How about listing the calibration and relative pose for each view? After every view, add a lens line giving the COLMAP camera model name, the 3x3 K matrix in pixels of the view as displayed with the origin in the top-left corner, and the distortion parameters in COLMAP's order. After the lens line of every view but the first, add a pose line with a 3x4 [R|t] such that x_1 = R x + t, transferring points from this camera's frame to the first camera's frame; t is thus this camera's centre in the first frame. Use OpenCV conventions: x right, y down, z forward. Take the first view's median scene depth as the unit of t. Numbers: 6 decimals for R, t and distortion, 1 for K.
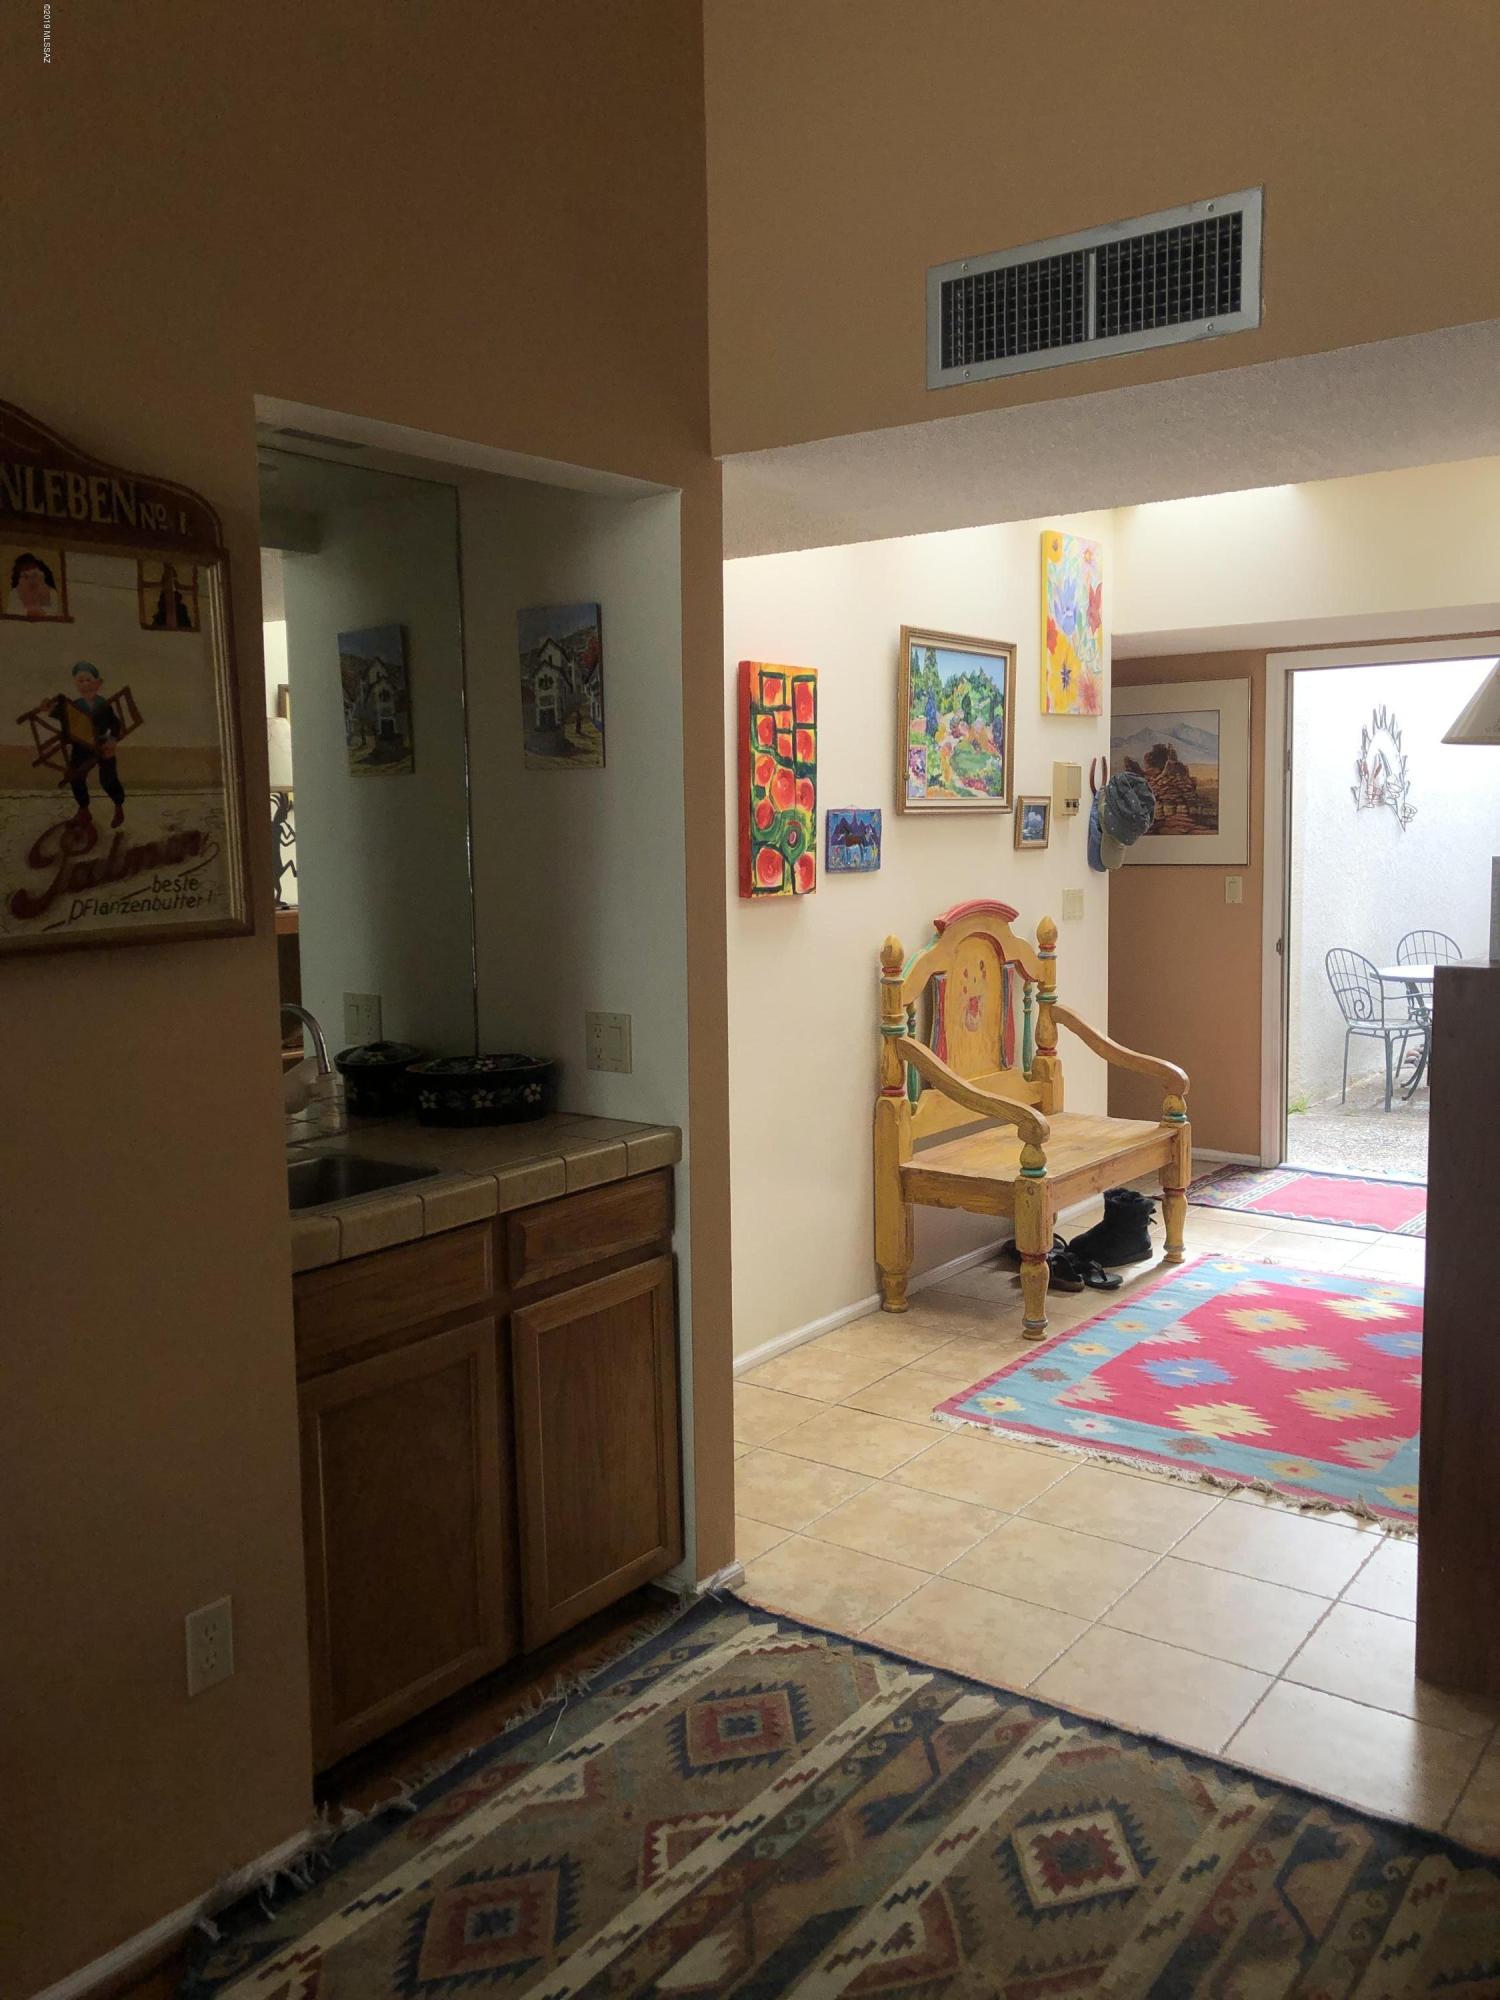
lens RADIAL K [[1633.4, 0, 744.5], [0, 1633.4, 993.9], [0, 0, 1]] dist [0.002620, 0.007951]
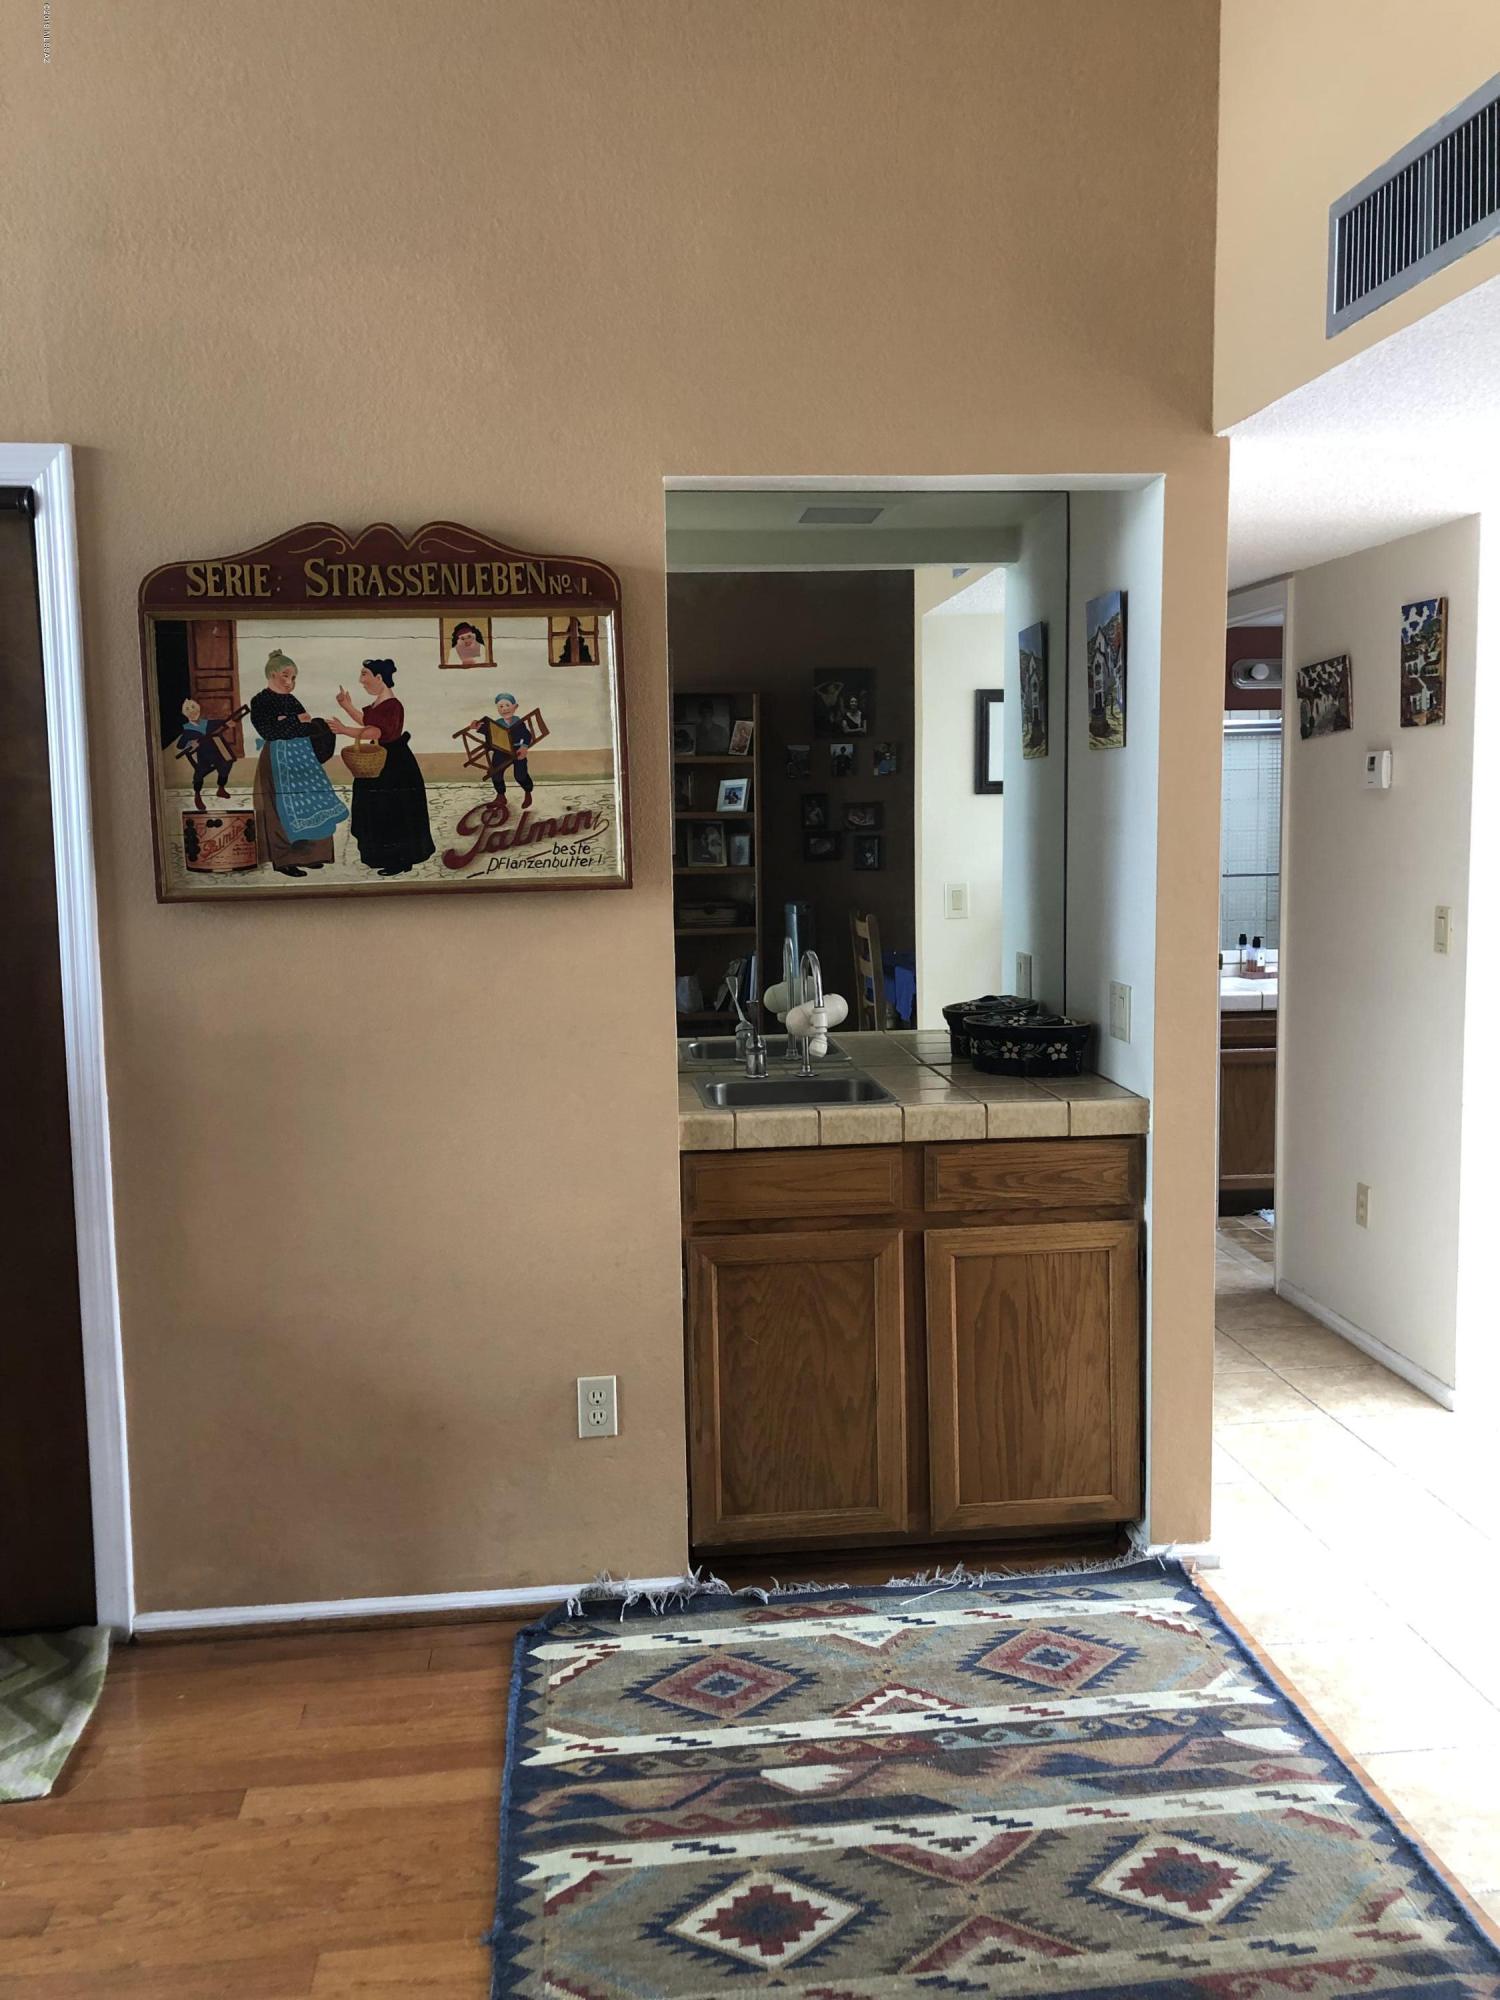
lens RADIAL K [[1633.4, 0, 715.4], [0, 1633.4, 1006.2], [0, 0, 1]] dist [0.002620, 0.007951]
pose [[0.679333, 0.097056, -0.727384, 0.681435], [-0.074586, 0.995214, 0.063134, -0.028102], [0.730030, 0.011364, 0.683321, 0.131186]]
